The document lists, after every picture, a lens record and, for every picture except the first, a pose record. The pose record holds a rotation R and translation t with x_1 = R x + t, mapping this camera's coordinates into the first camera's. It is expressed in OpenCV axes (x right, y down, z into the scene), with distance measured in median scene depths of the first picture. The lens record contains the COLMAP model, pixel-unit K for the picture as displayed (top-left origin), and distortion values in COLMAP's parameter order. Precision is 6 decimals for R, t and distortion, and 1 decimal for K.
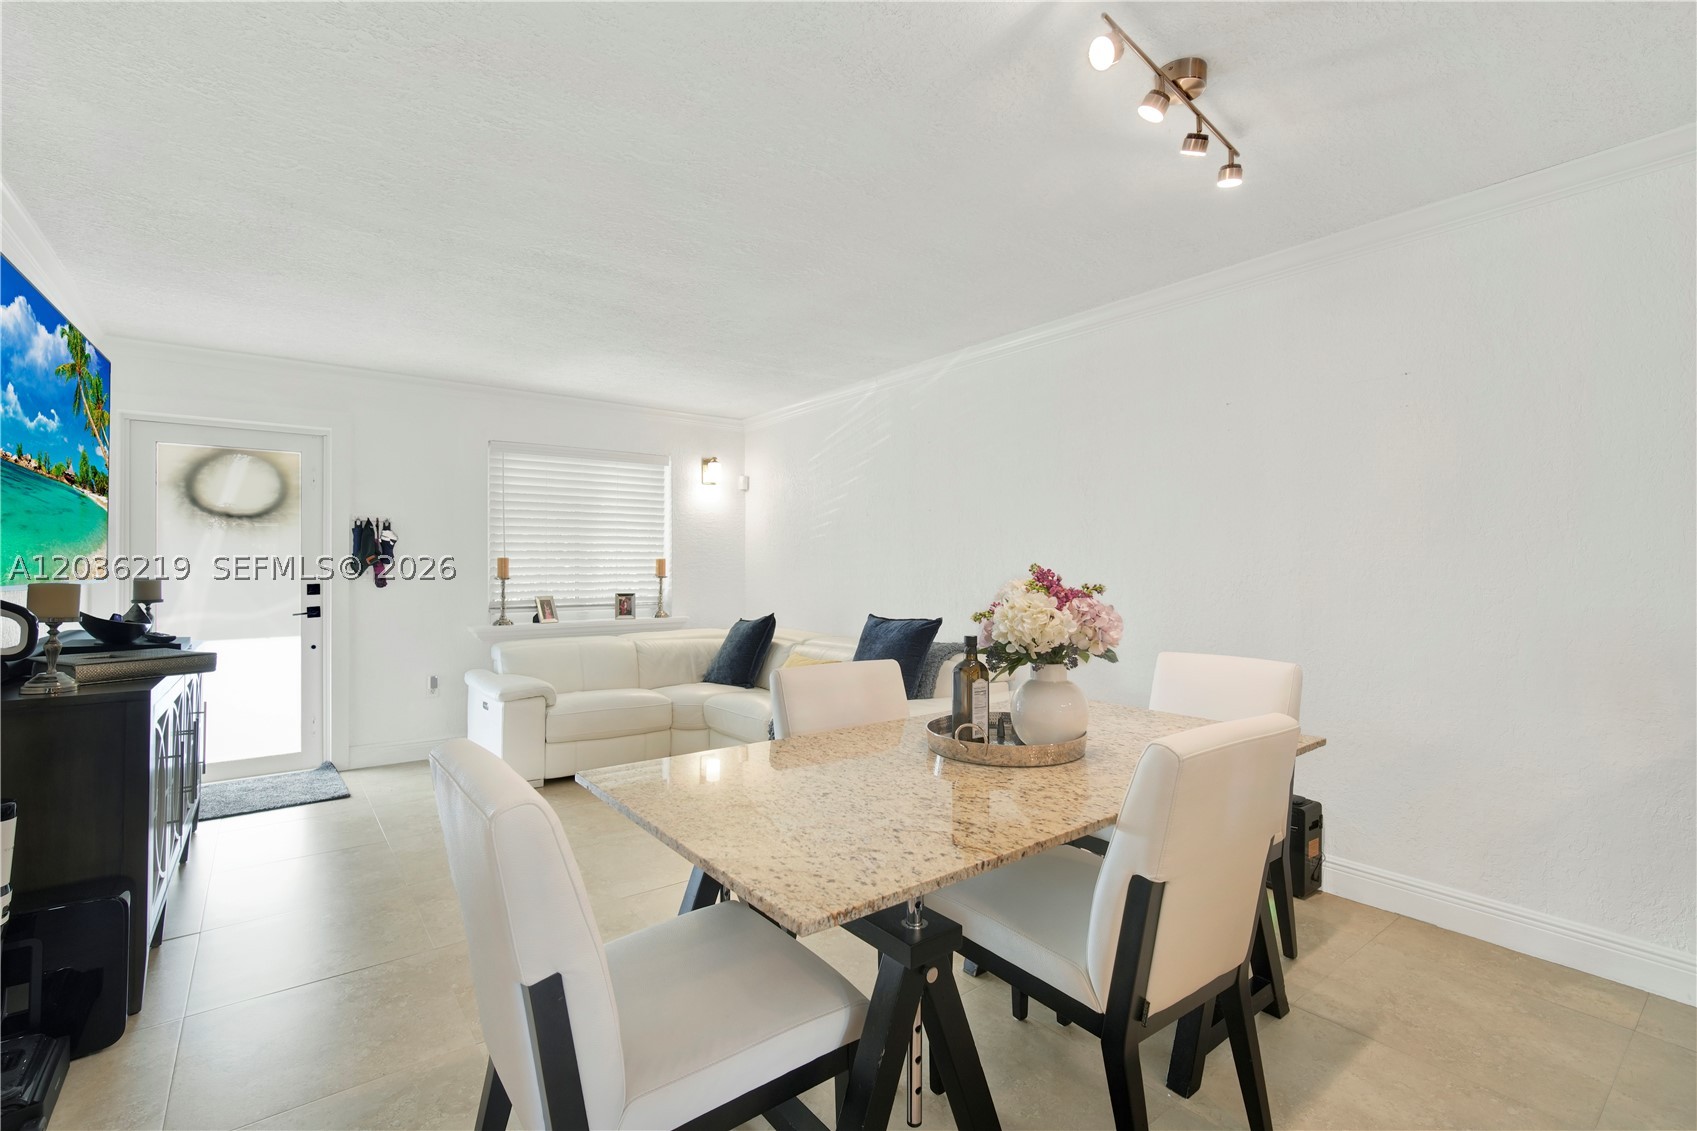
lens RADIAL K [[762.4, 0, 858.9], [0, 762.4, 564.8], [0, 0, 1]] dist [-0.013801, 0.002433]
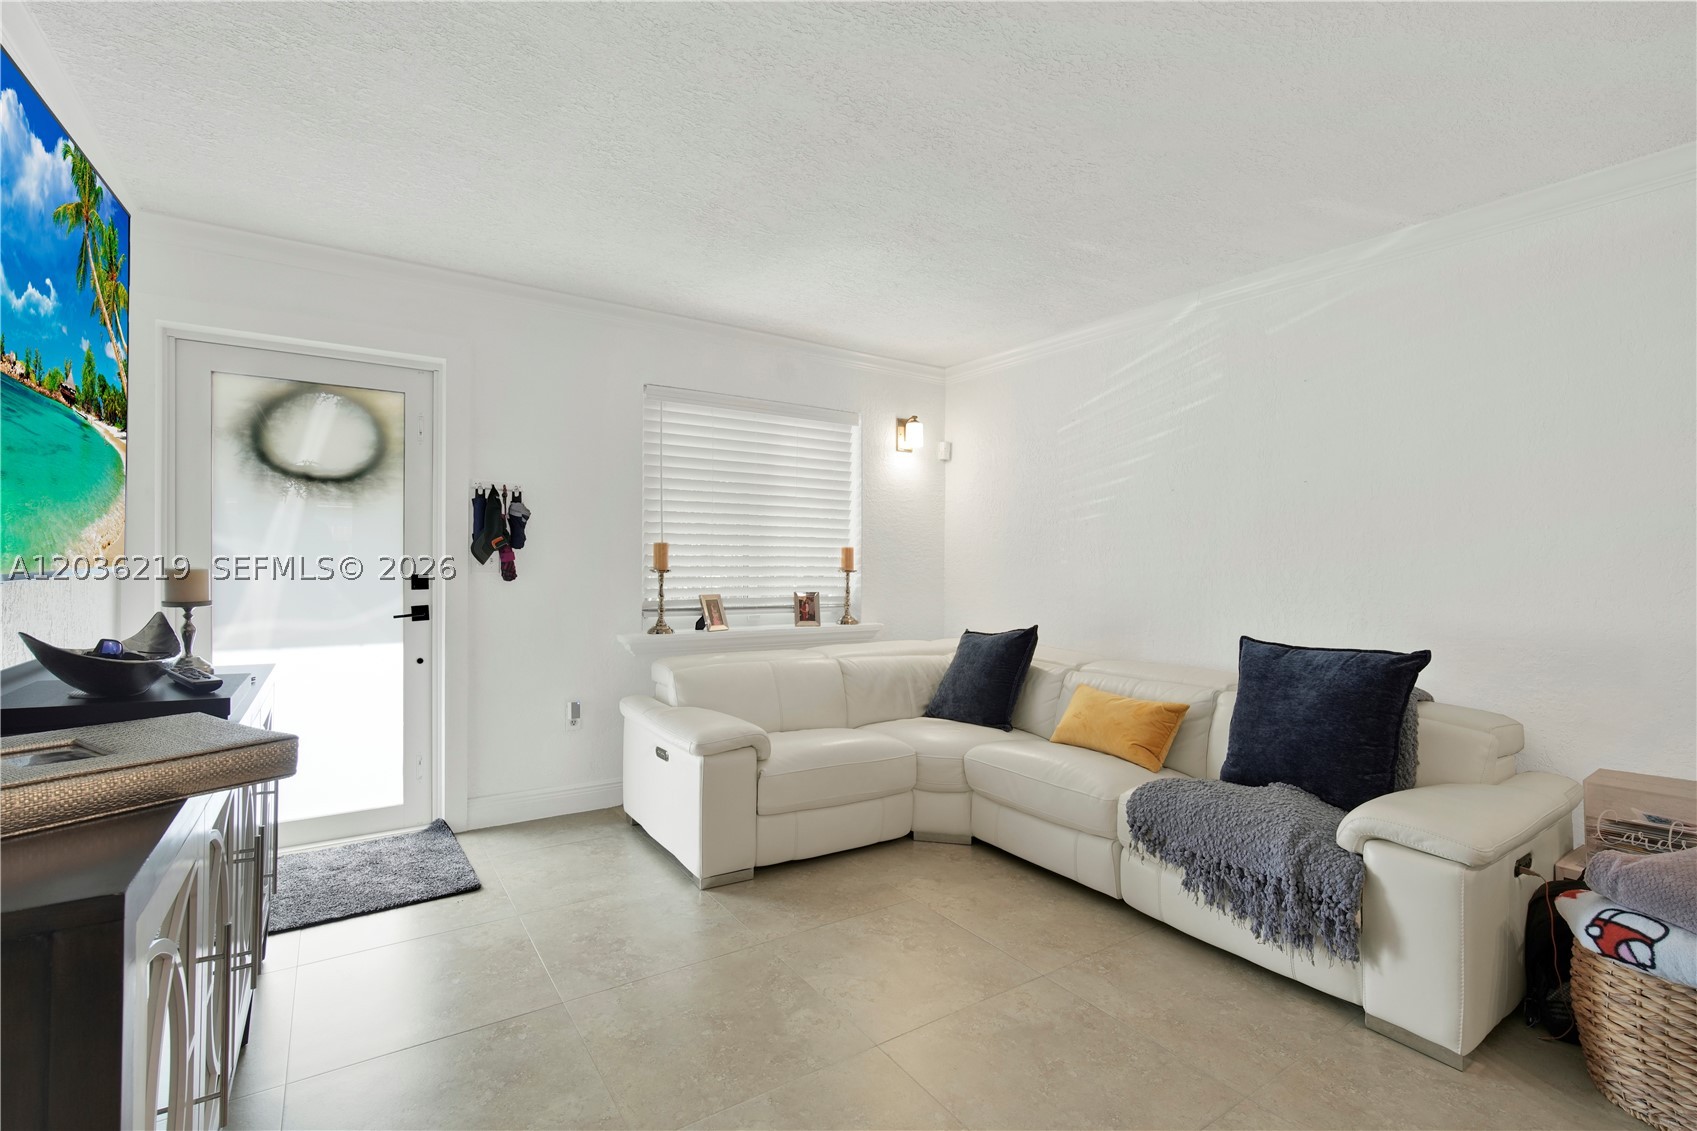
lens RADIAL K [[762.4, 0, 845.1], [0, 762.4, 567.9], [0, 0, 1]] dist [-0.013801, 0.002433]
pose [[0.997771, 0.017920, -0.064283, -0.262964], [-0.017221, 0.999786, 0.011420, 0.004505], [0.064474, -0.010288, 0.997866, 0.294855]]
